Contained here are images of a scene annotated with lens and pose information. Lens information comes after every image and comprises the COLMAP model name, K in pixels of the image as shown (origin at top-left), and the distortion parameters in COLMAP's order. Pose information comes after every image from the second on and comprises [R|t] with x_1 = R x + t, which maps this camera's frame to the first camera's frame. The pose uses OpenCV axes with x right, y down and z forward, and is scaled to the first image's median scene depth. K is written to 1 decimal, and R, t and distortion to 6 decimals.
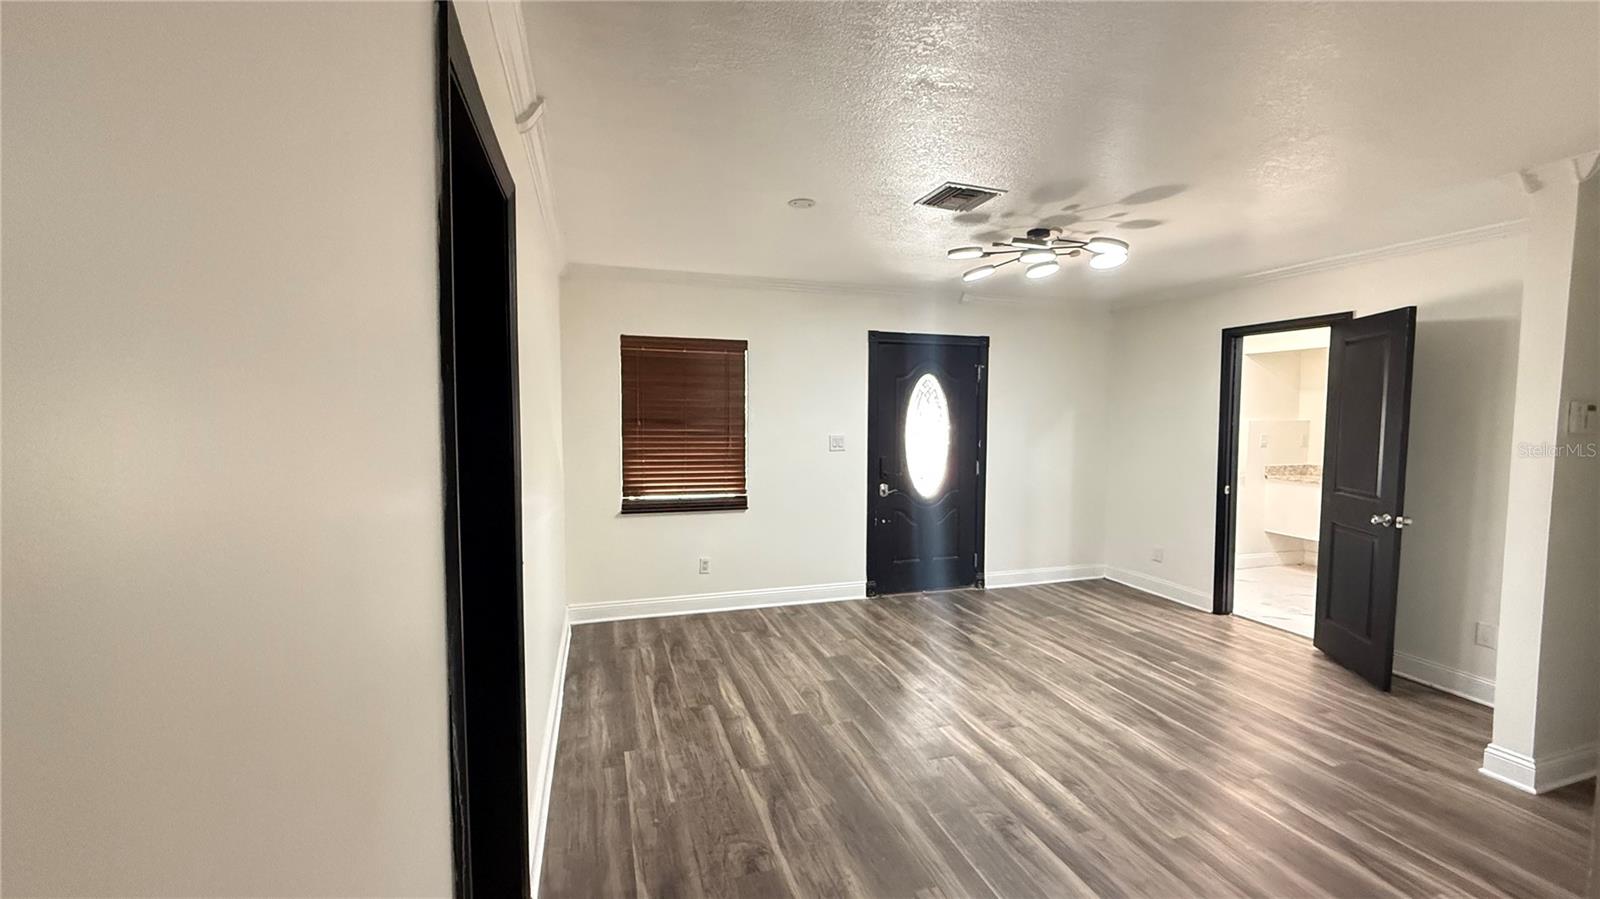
lens RADIAL K [[638.9, 0, 798.2], [0, 638.9, 450.8], [0, 0, 1]] dist [0.000174, -0.000154]
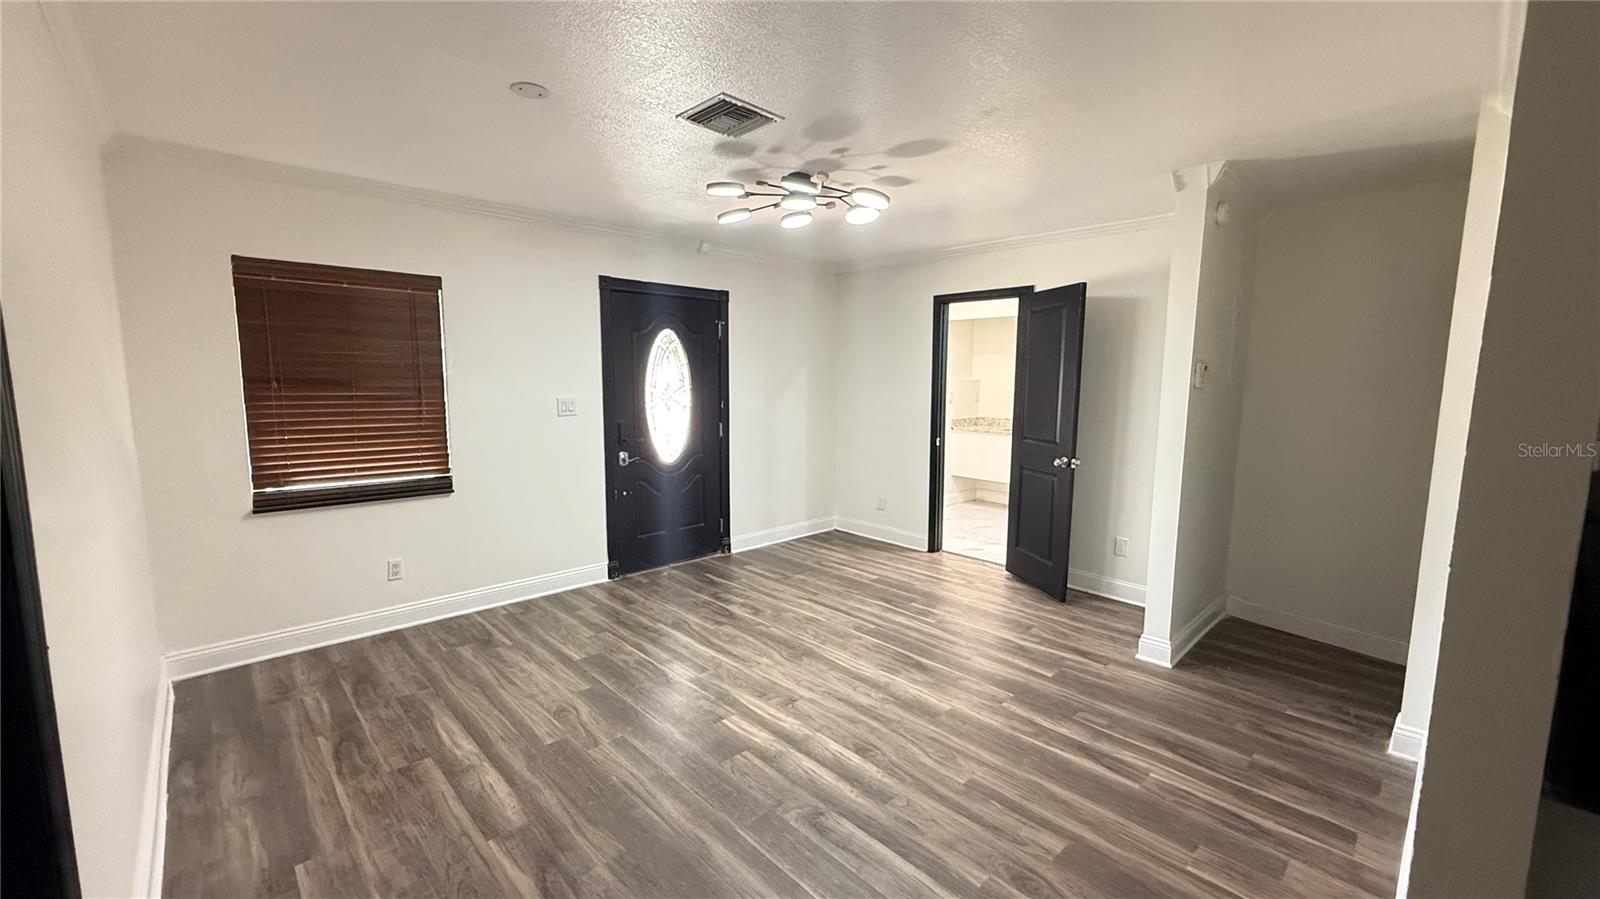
lens RADIAL K [[638.9, 0, 798.2], [0, 638.9, 450.8], [0, 0, 1]] dist [0.000174, -0.000154]
pose [[0.899509, -0.049877, 0.434047, -0.046230], [0.023329, 0.997528, 0.066282, -0.003861], [-0.436280, -0.049495, 0.898449, 0.129669]]
